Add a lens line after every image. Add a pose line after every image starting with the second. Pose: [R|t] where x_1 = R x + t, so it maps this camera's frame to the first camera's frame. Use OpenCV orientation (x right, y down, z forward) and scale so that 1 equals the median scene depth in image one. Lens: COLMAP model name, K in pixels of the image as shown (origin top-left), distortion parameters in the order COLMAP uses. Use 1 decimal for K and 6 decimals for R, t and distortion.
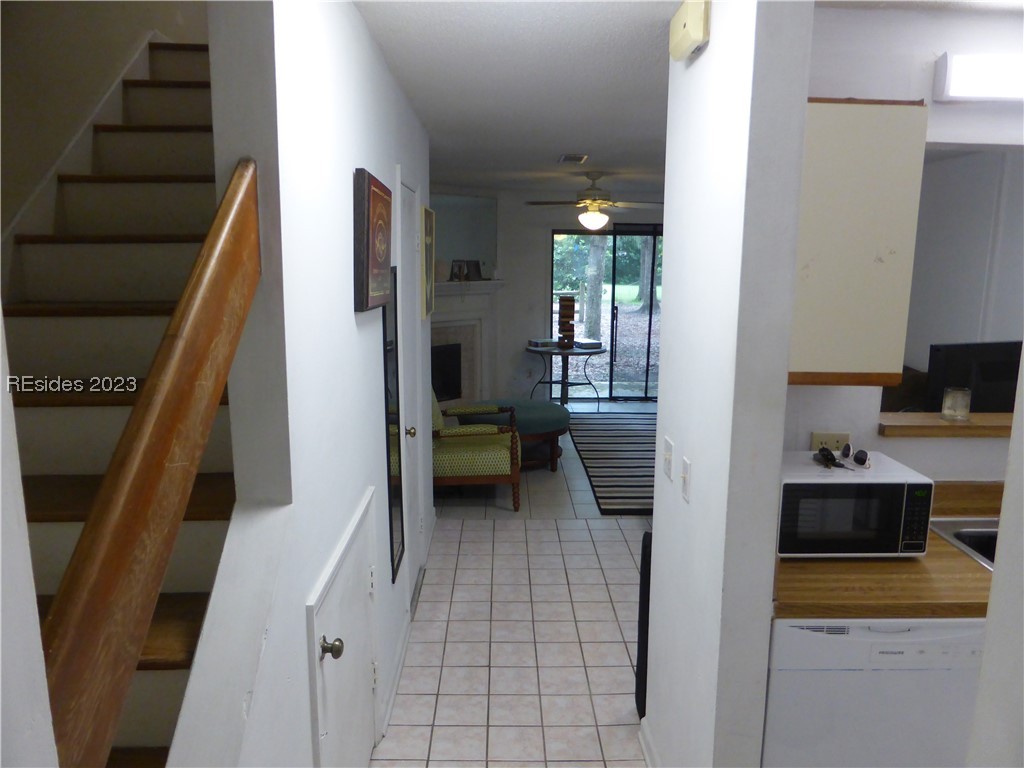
lens RADIAL K [[756.5, 0, 512.2], [0, 756.5, 382.6], [0, 0, 1]] dist [-0.007883, -0.004685]
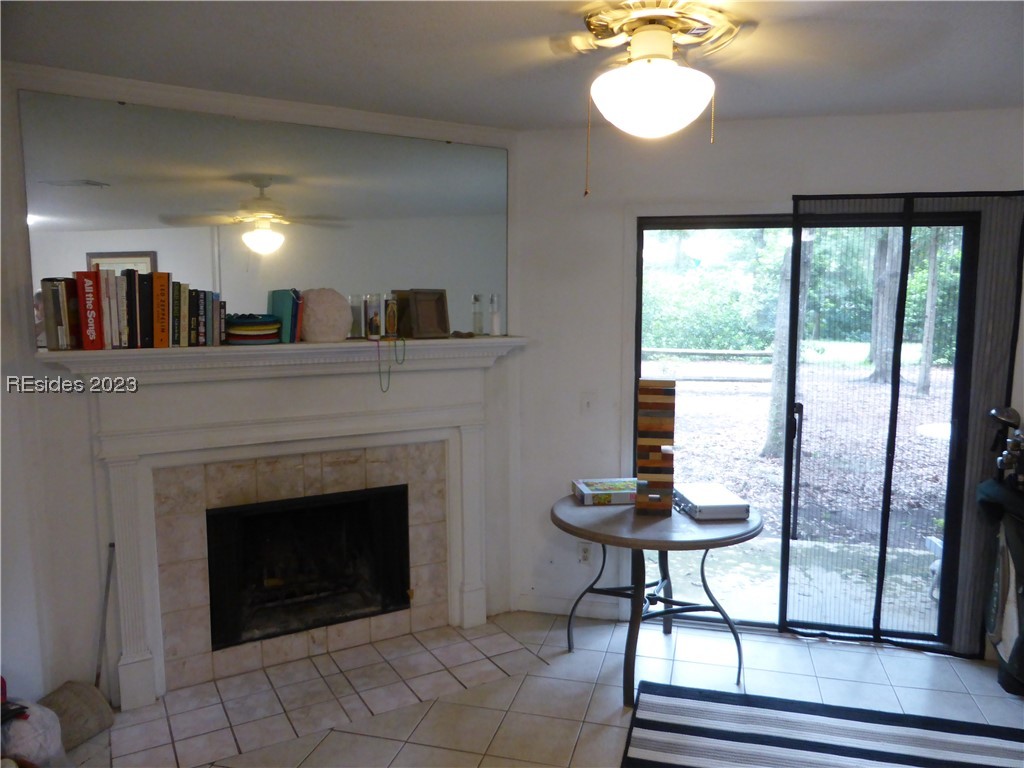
lens RADIAL K [[756.5, 0, 514.5], [0, 756.5, 388.7], [0, 0, 1]] dist [-0.007883, -0.004685]
pose [[0.962117, 0.022997, -0.271666, 0.104453], [-0.040291, 0.997488, -0.058254, -0.082222], [0.269644, 0.066993, 0.960627, 0.595259]]
